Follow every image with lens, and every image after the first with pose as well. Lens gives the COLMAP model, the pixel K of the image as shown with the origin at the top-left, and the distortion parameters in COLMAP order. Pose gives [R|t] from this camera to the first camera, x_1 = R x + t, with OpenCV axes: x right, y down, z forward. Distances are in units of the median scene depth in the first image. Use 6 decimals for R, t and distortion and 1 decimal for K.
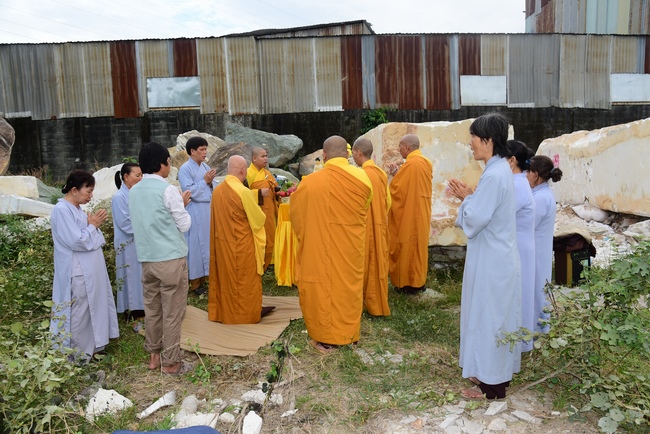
lens RADIAL K [[486.9, 0, 329.7], [0, 486.9, 213.0], [0, 0, 1]] dist [-0.052720, 0.015192]
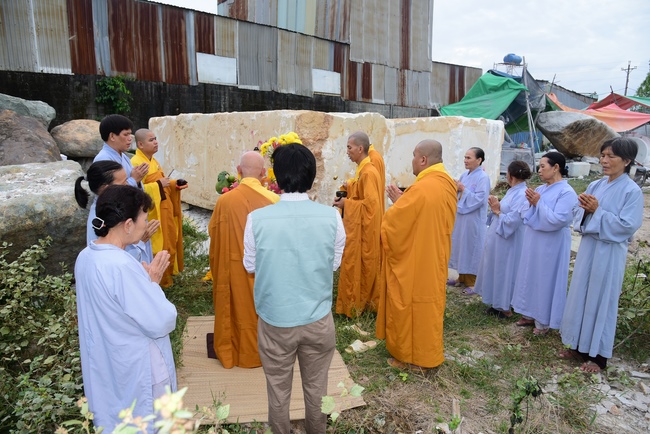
lens RADIAL K [[430.1, 0, 327.1], [0, 430.1, 220.1], [0, 0, 1]] dist [-0.049927, 0.007130]
pose [[0.766544, -0.088094, 0.636121, -0.128215], [0.023639, 0.993746, 0.109134, -0.019734], [-0.641757, -0.068619, 0.763832, 0.098420]]
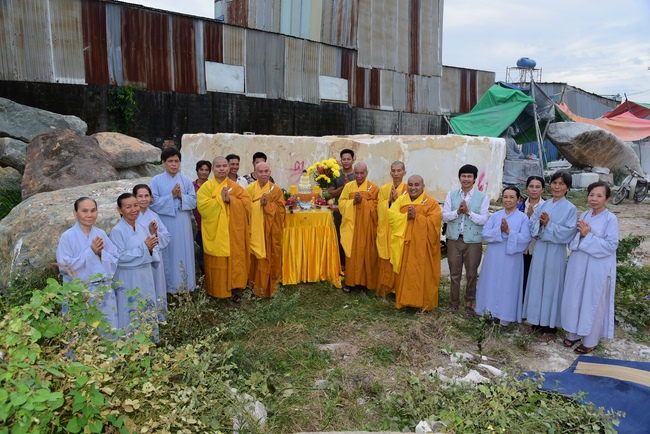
lens RADIAL K [[486.9, 0, 329.0], [0, 486.9, 219.5], [0, 0, 1]] dist [-0.052720, 0.015192]
pose [[0.761635, -0.068406, 0.644386, -0.218088], [0.019808, 0.996406, 0.082363, -0.027189], [-0.647704, -0.049966, 0.760252, 0.027528]]
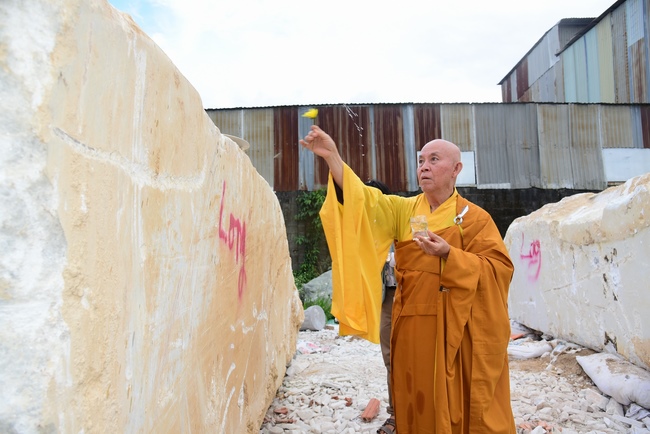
lens RADIAL K [[430.1, 0, 321.8], [0, 430.1, 216.8], [0, 0, 1]] dist [-0.049927, 0.007130]
pose [[0.998736, 0.003978, -0.050105, 0.145017], [-0.013571, 0.981181, -0.192613, -0.030300], [0.048396, 0.193050, 0.979995, 0.293457]]
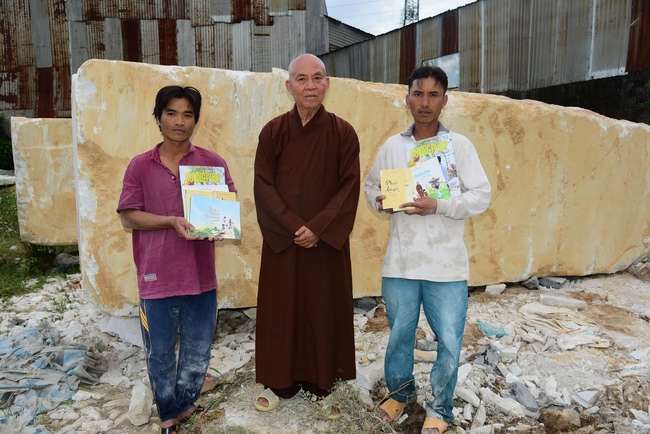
lens RADIAL K [[567.6, 0, 325.2], [0, 567.6, 217.7], [0, 0, 1]] dist [-0.020185, 0.010102]
pose [[0.437706, 0.120395, -0.891021, 0.534550], [-0.103883, 0.991129, 0.082890, -0.045508], [0.893097, 0.056281, 0.446330, 0.330768]]
